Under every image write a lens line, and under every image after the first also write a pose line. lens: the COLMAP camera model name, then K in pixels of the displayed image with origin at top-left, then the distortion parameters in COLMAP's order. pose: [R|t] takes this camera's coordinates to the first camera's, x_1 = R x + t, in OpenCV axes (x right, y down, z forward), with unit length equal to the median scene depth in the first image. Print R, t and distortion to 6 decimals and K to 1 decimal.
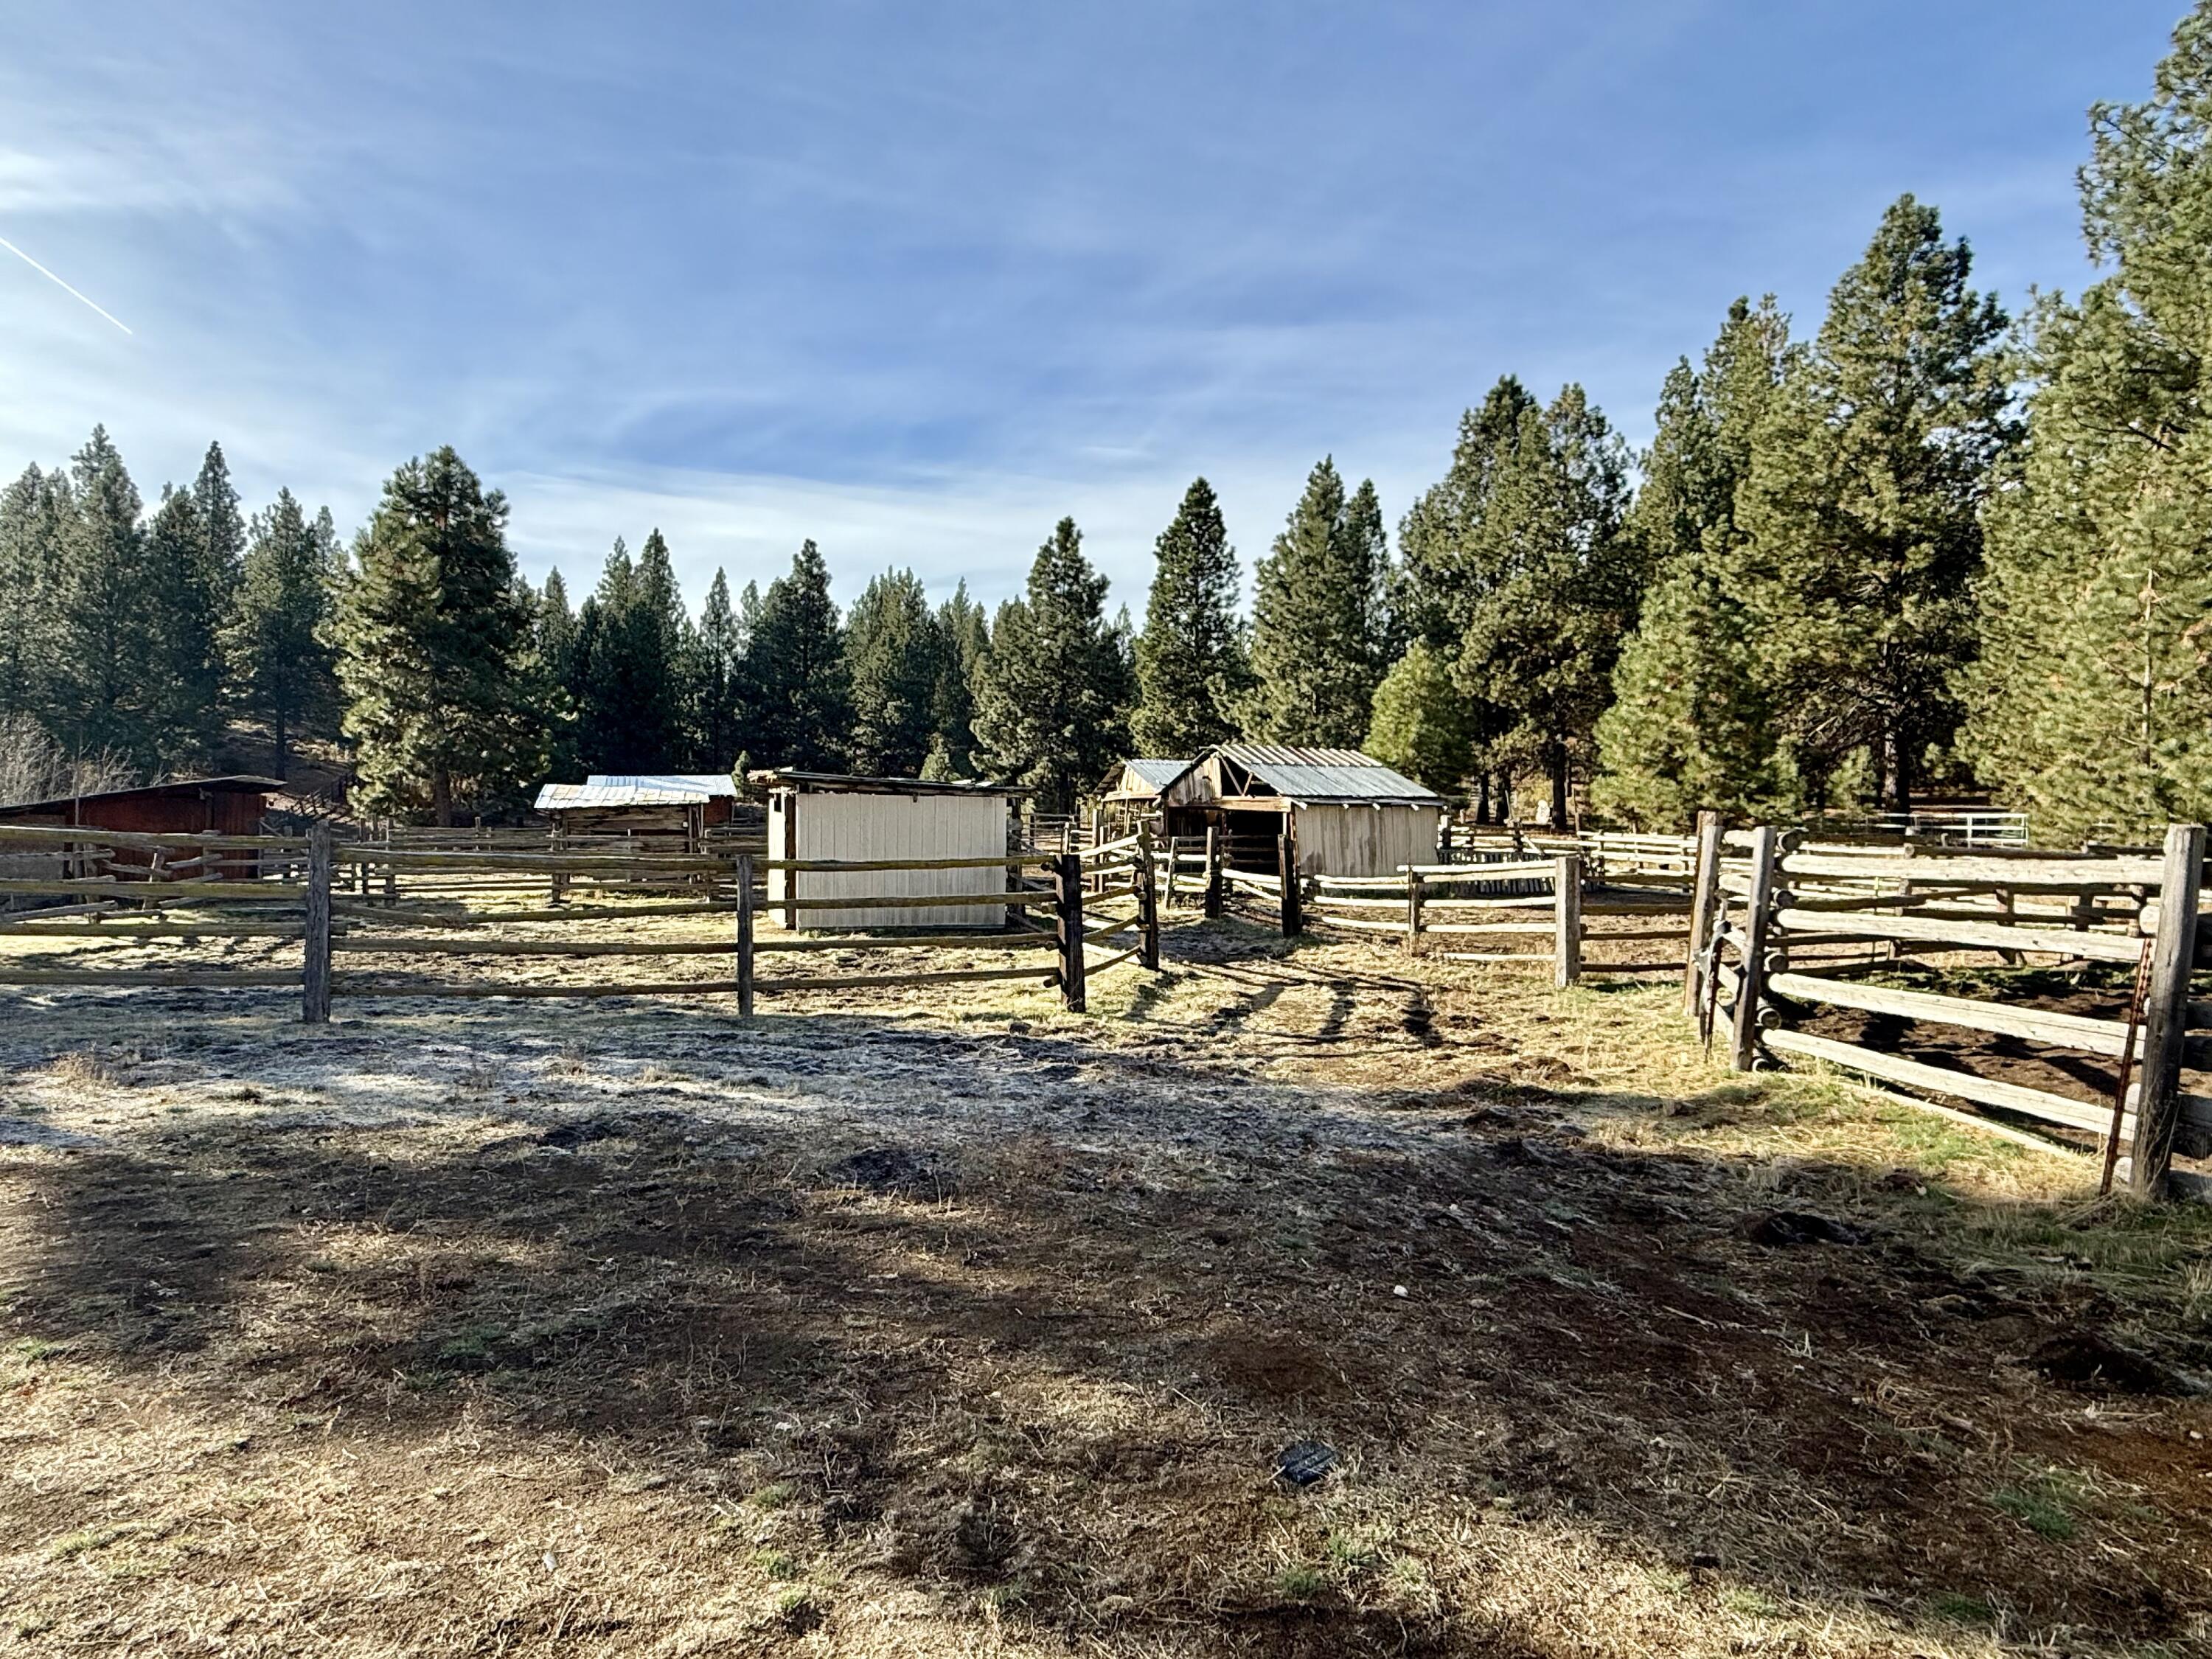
lens RADIAL K [[1289.4, 0, 1108.0], [0, 1289.4, 837.5], [0, 0, 1]] dist [0.003872, -0.000618]
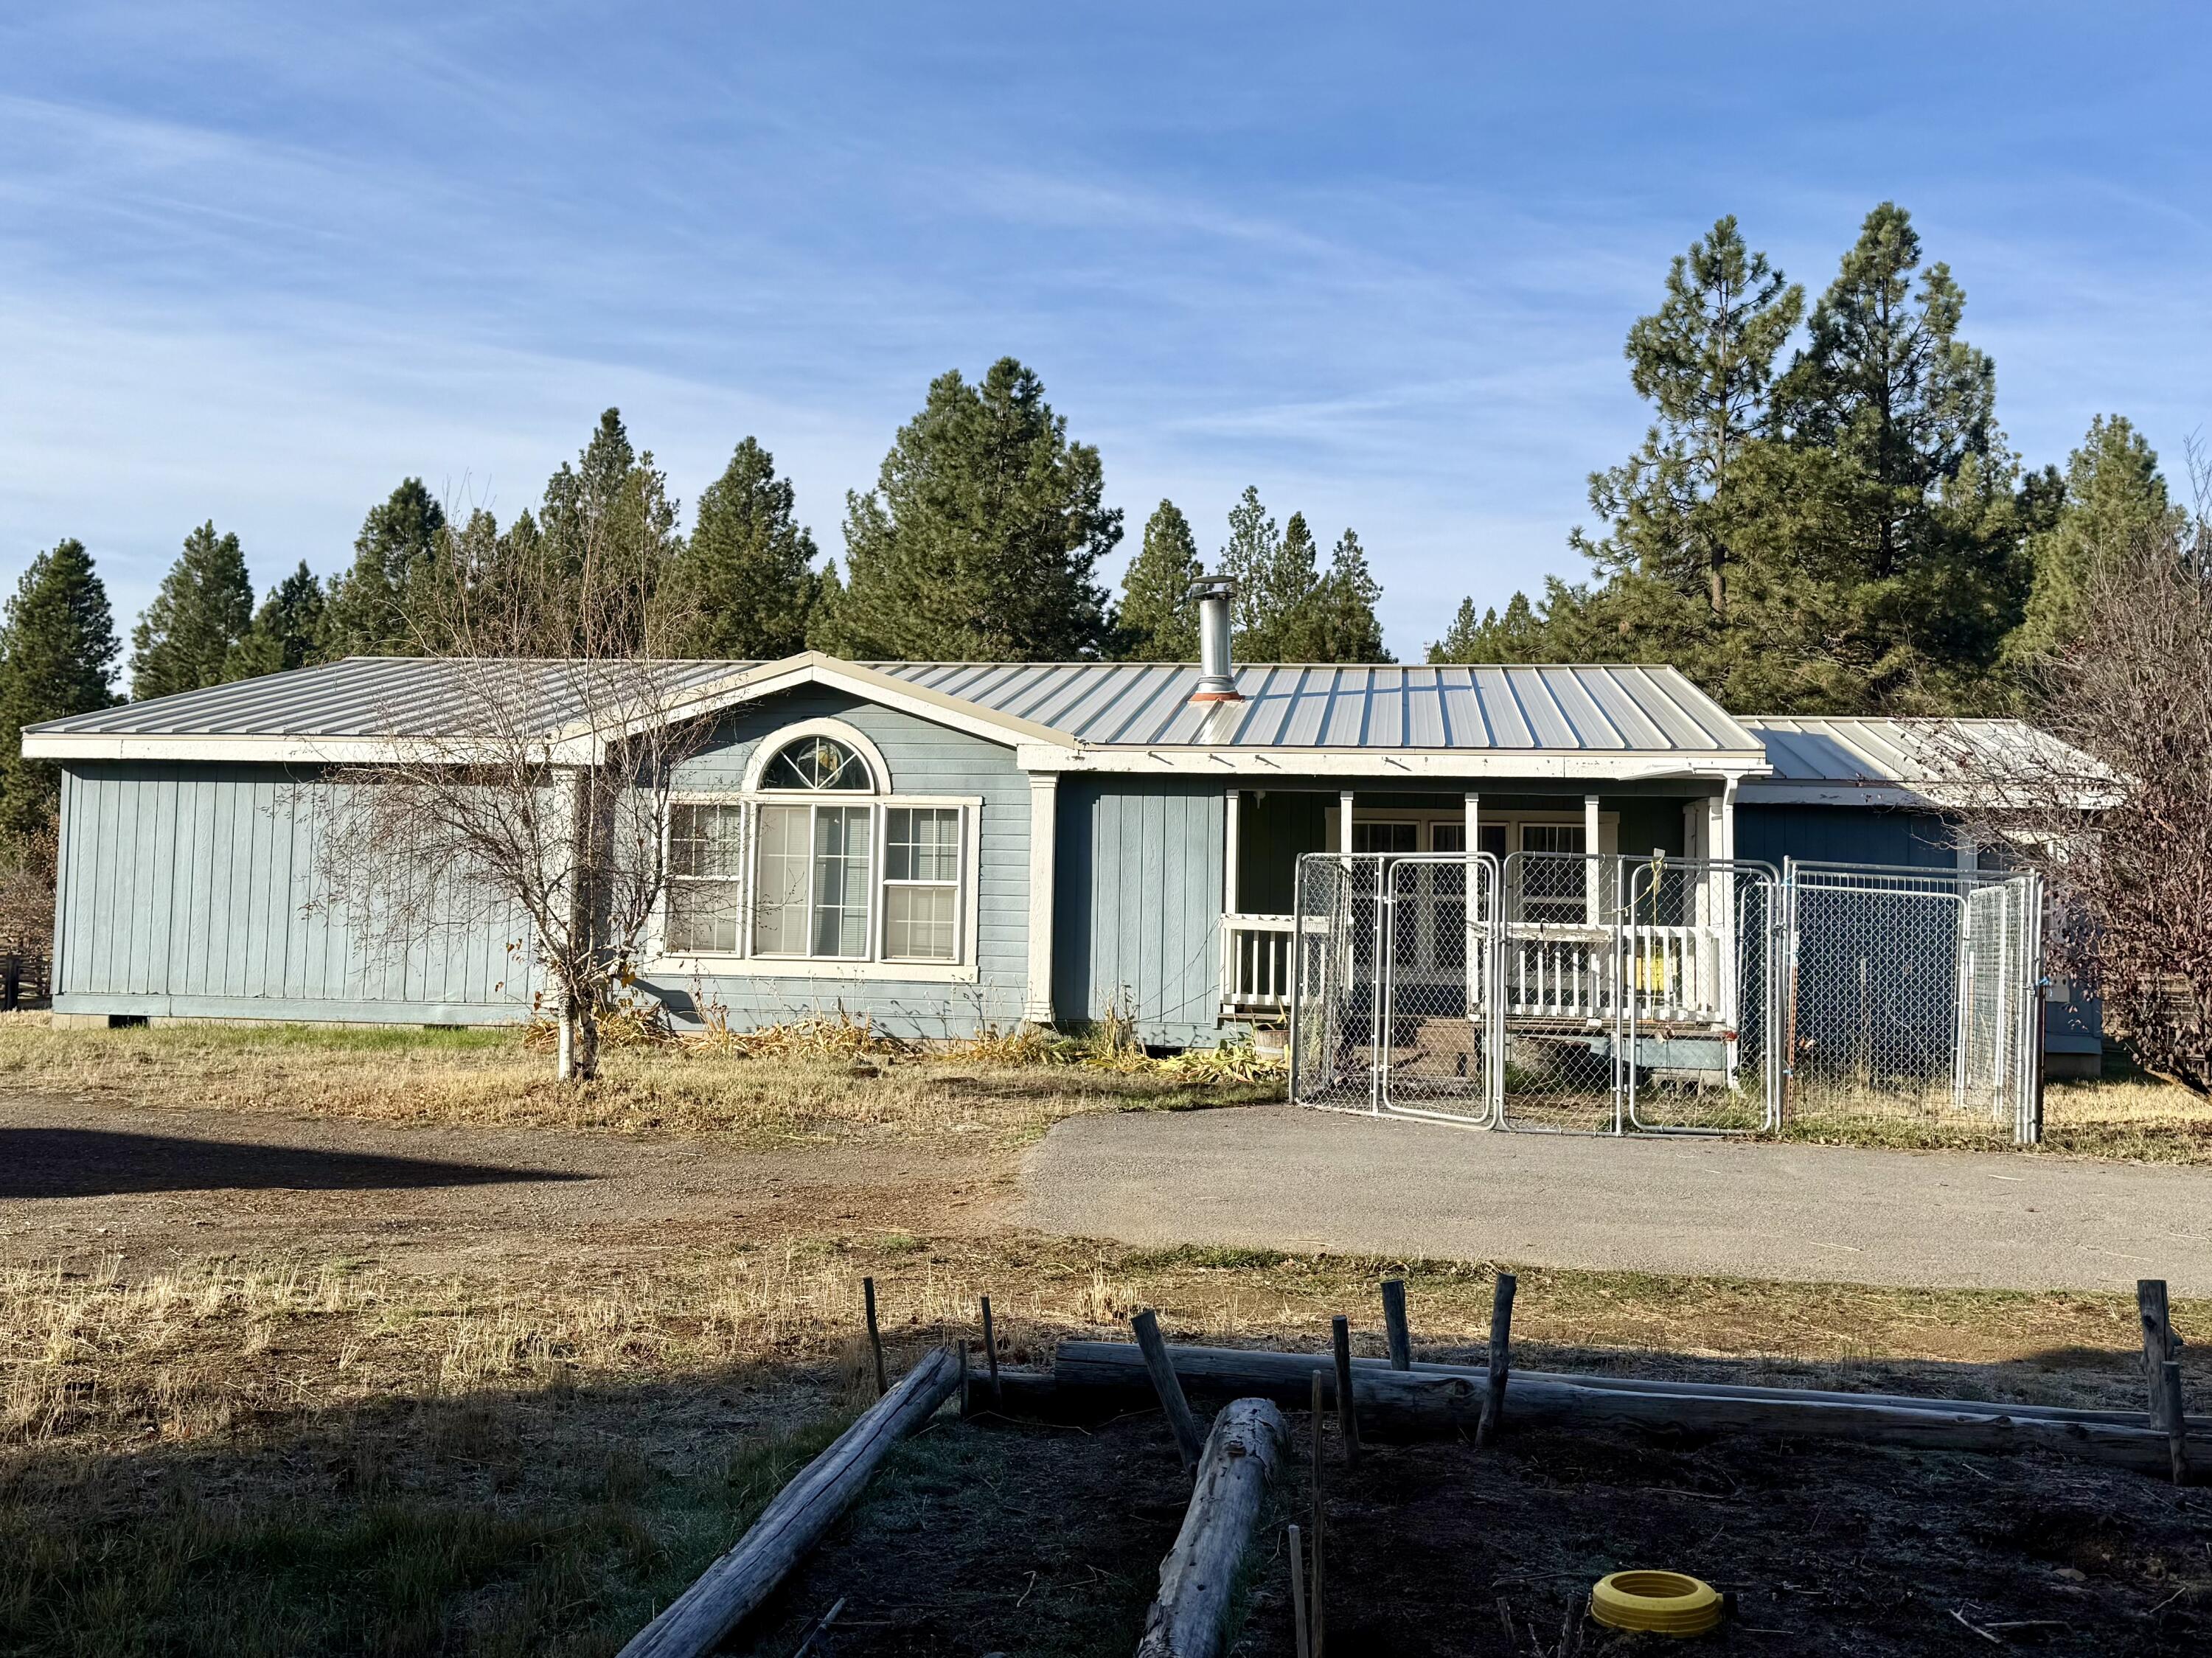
lens RADIAL K [[1553.6, 0, 1104.7], [0, 1553.6, 837.9], [0, 0, 1]] dist [-0.003330, -0.001441]
pose [[0.714966, 0.023135, 0.698776, -0.168228], [0.015558, 0.998678, -0.048982, -0.005680], [-0.698986, 0.045892, 0.713662, -0.275493]]
